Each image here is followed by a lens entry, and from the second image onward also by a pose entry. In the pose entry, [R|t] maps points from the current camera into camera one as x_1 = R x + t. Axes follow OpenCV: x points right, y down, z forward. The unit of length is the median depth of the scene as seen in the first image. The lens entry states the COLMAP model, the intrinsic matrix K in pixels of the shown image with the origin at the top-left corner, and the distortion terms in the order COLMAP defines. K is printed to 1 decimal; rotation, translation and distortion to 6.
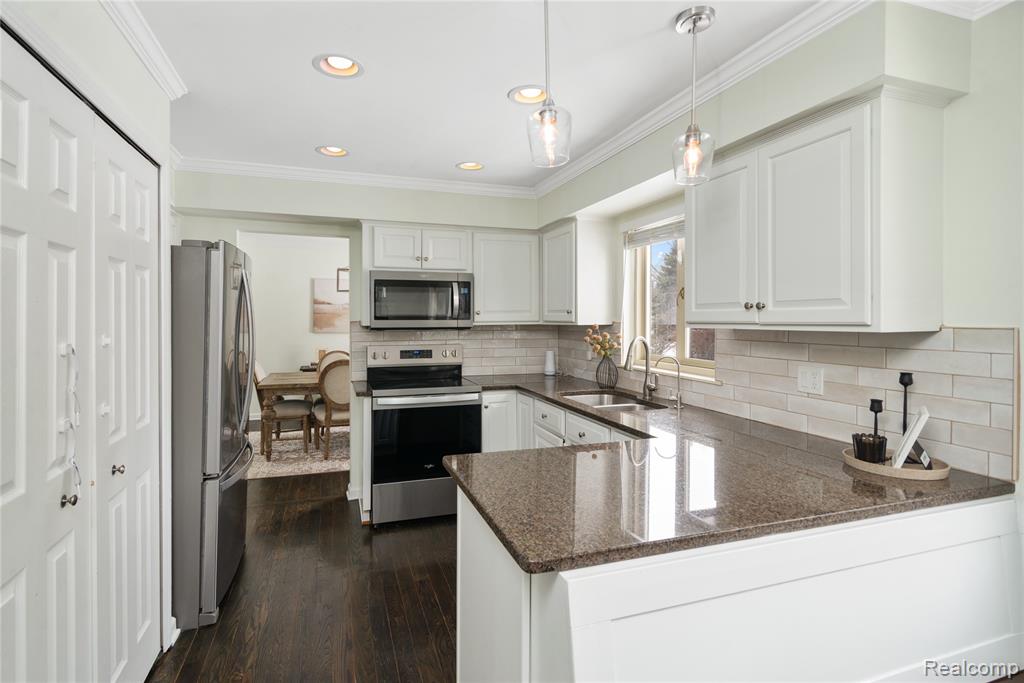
lens RADIAL K [[498.6, 0, 498.0], [0, 498.6, 320.6], [0, 0, 1]] dist [0.000633, -0.000346]
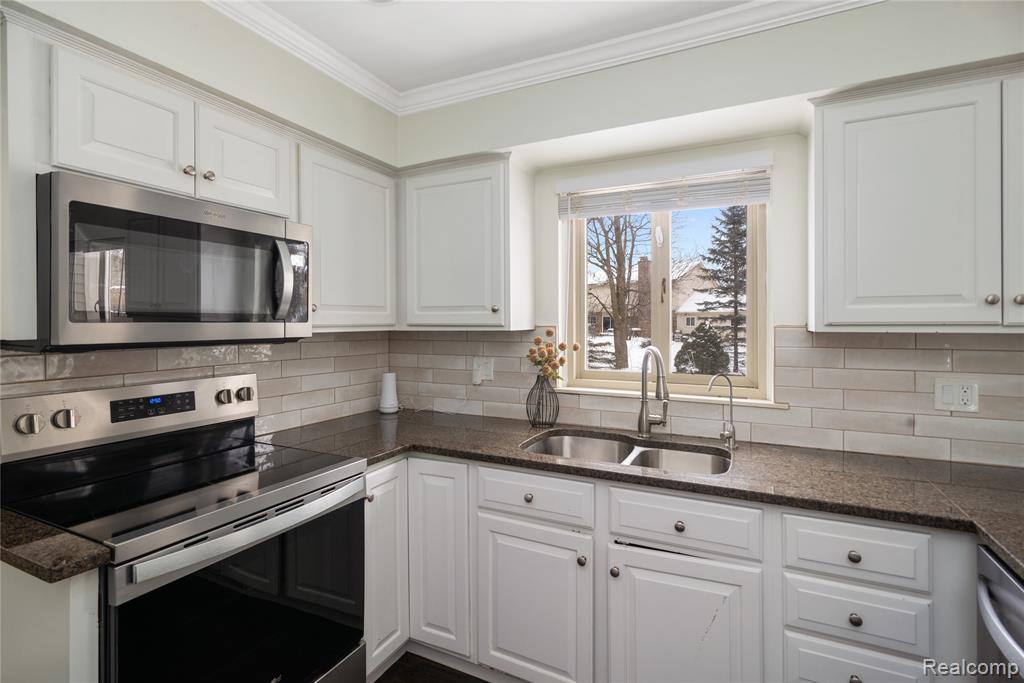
lens RADIAL K [[498.6, 0, 506.3], [0, 498.6, 325.8], [0, 0, 1]] dist [0.000633, -0.000346]
pose [[0.711583, -0.003629, 0.702593, -0.261832], [0.003952, 0.999992, 0.001162, 0.001836], [-0.702591, 0.001950, 0.711591, 0.533365]]
